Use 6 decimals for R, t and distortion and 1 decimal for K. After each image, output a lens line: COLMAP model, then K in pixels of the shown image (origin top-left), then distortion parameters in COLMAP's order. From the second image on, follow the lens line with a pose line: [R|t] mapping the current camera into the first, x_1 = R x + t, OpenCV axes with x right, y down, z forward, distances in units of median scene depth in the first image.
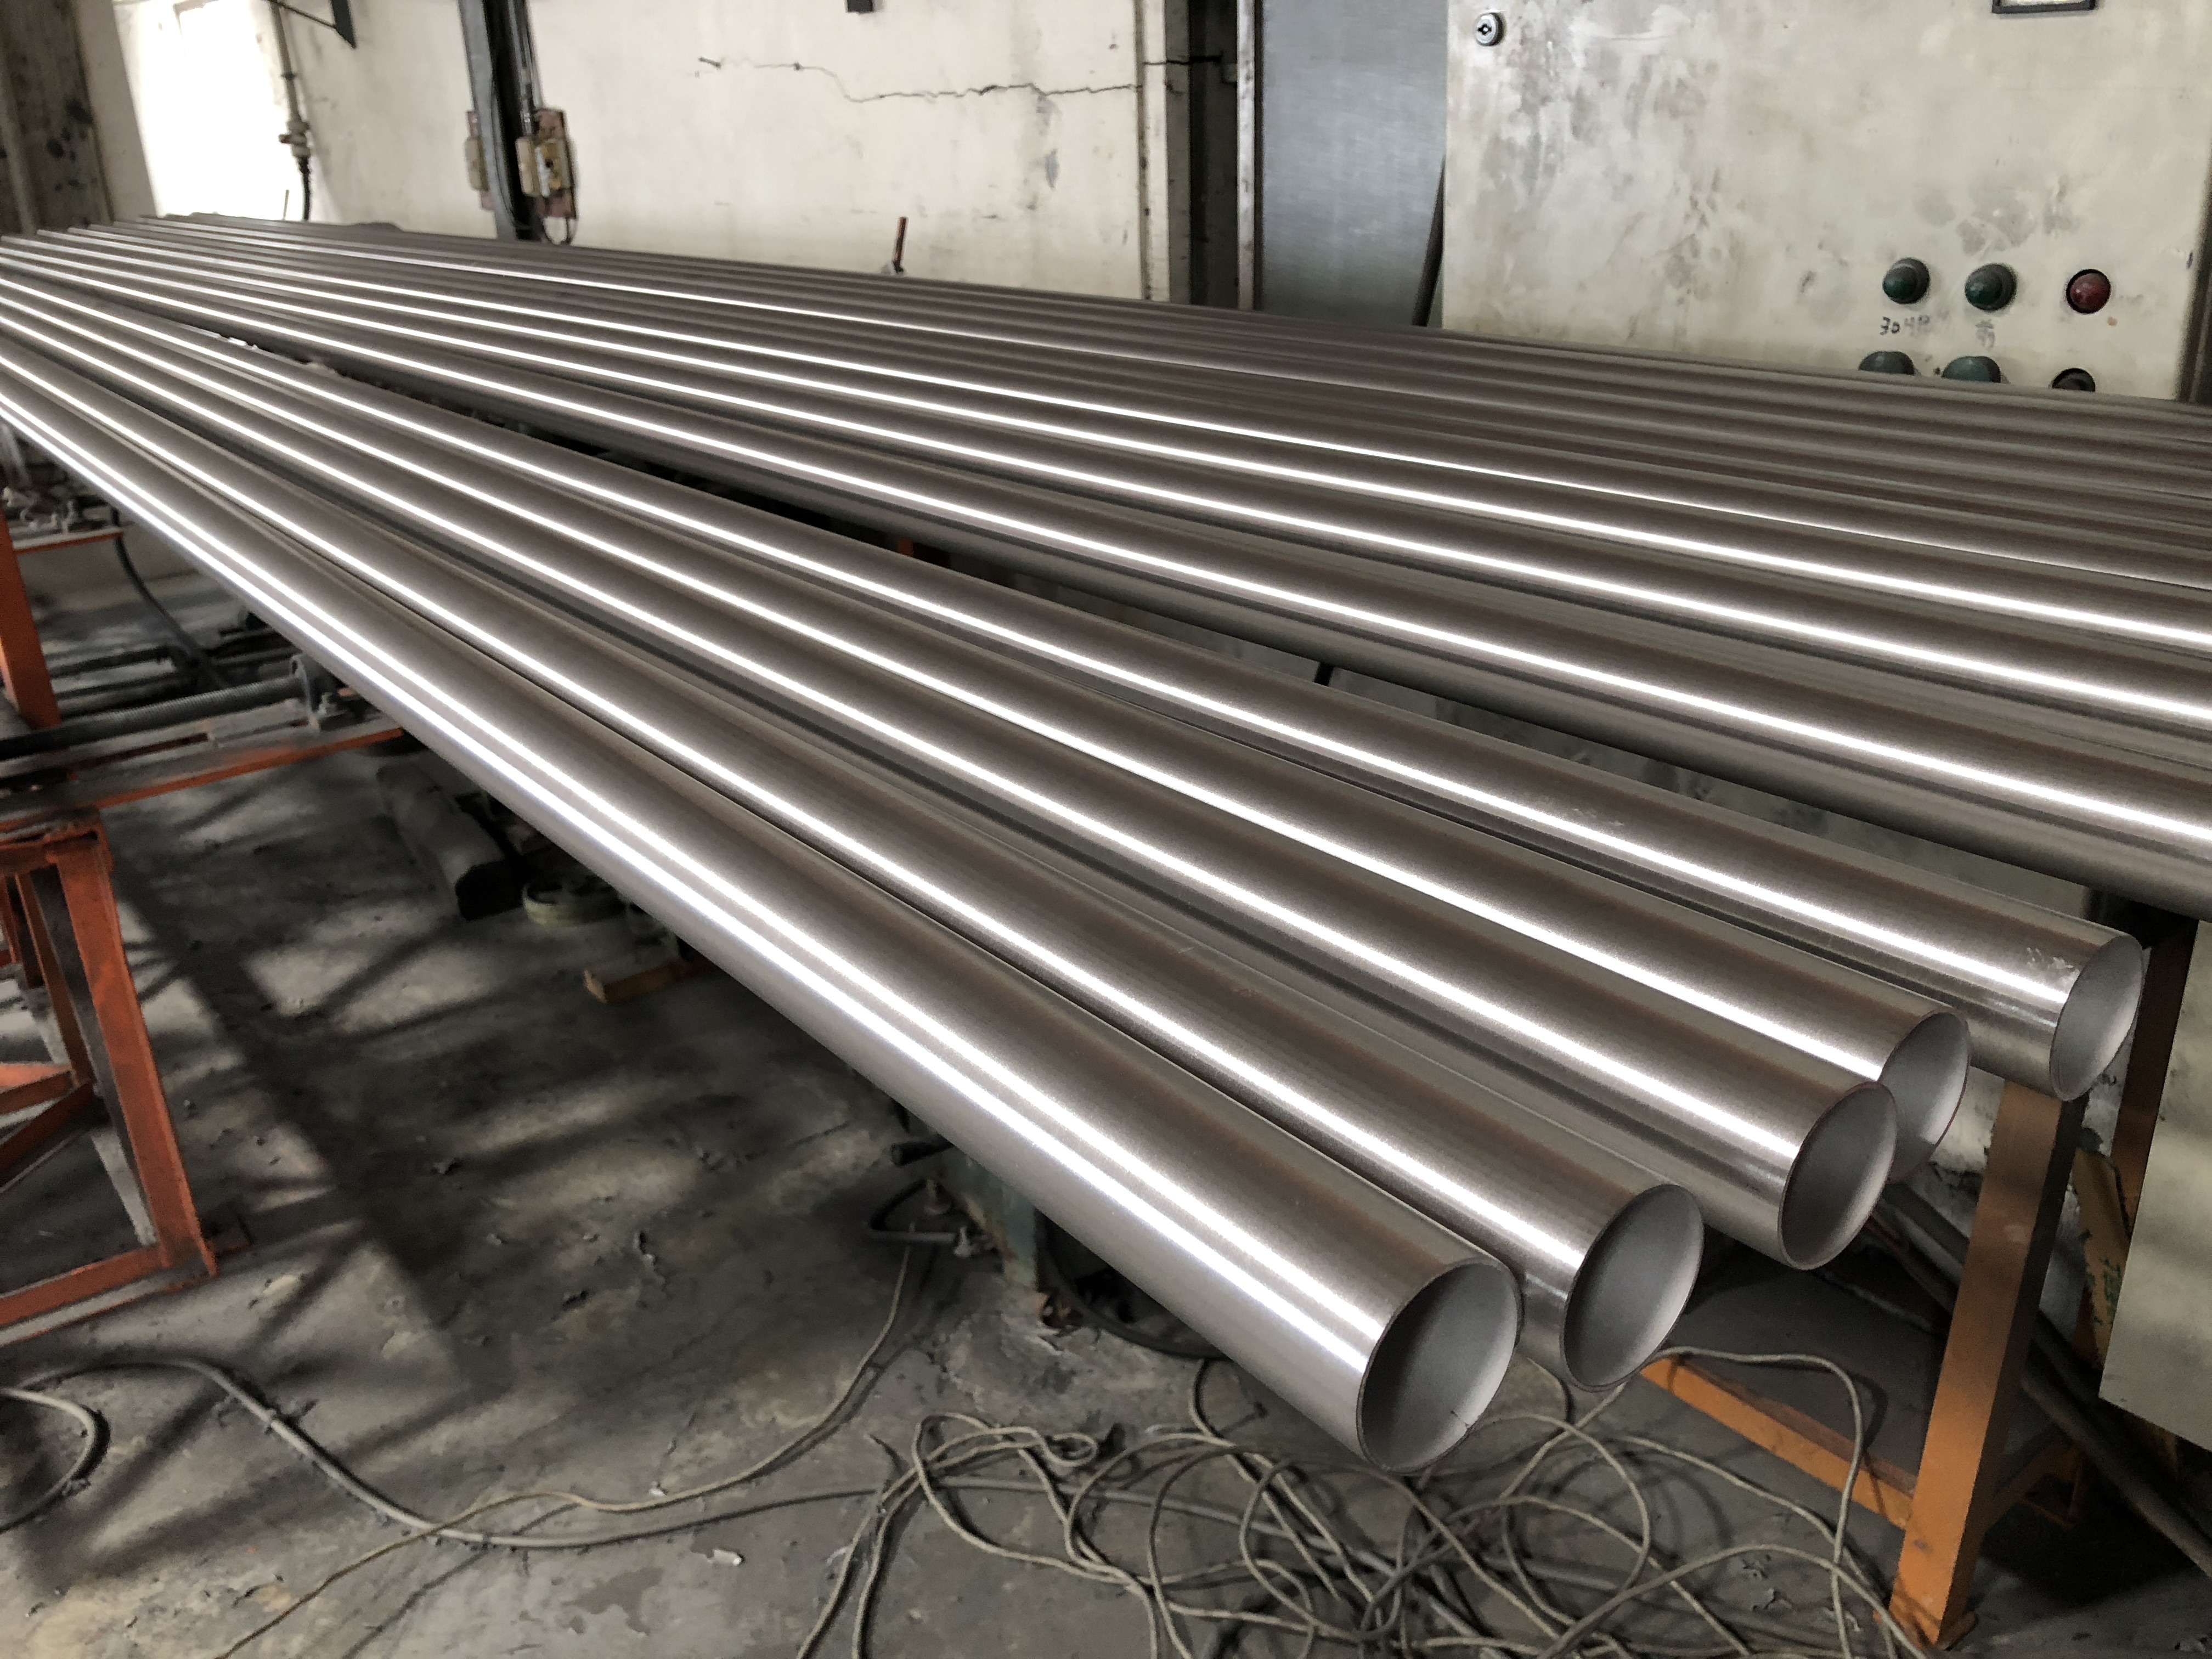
lens RADIAL K [[1793.1, 0, 1105.5], [0, 1793.1, 831.1], [0, 0, 1]] dist [0.008074, 0.003040]
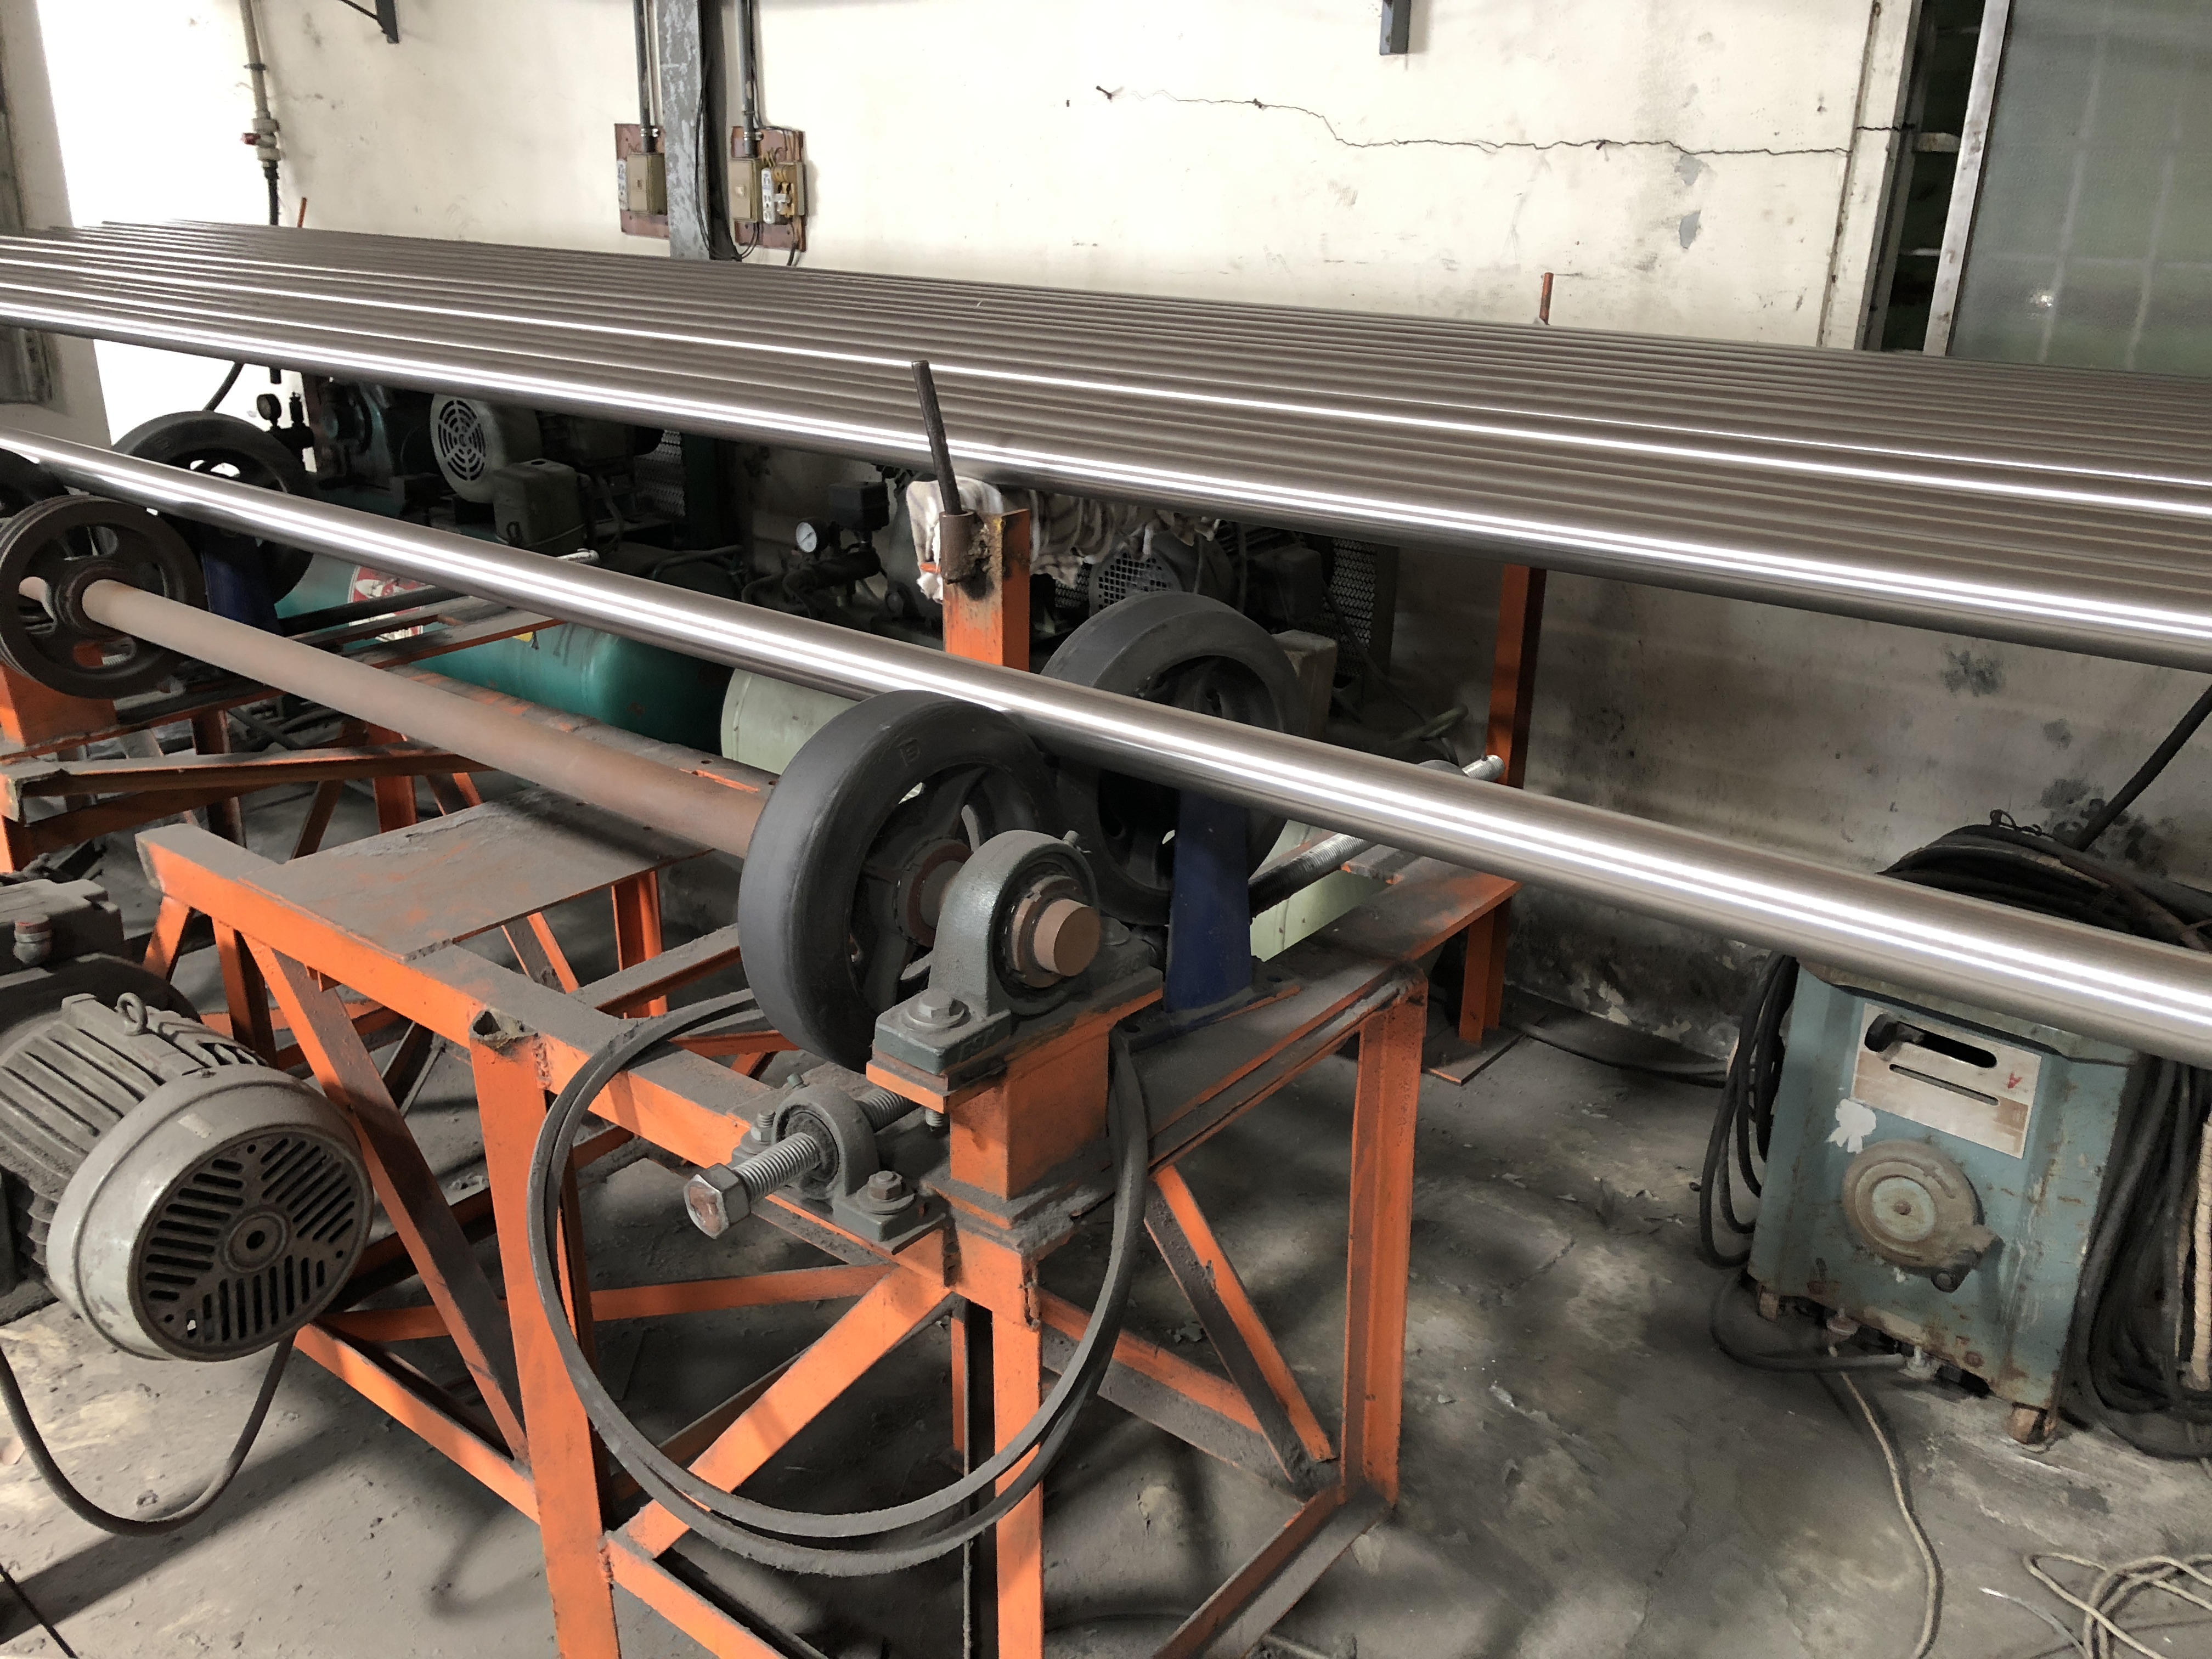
lens RADIAL K [[1793.1, 0, 1105.5], [0, 1793.1, 831.9], [0, 0, 1]] dist [0.008074, 0.003040]
pose [[0.968521, -0.038422, 0.245950, -0.571087], [0.043673, 0.998919, -0.015926, -0.042320], [-0.245073, 0.026166, 0.969152, 0.144818]]
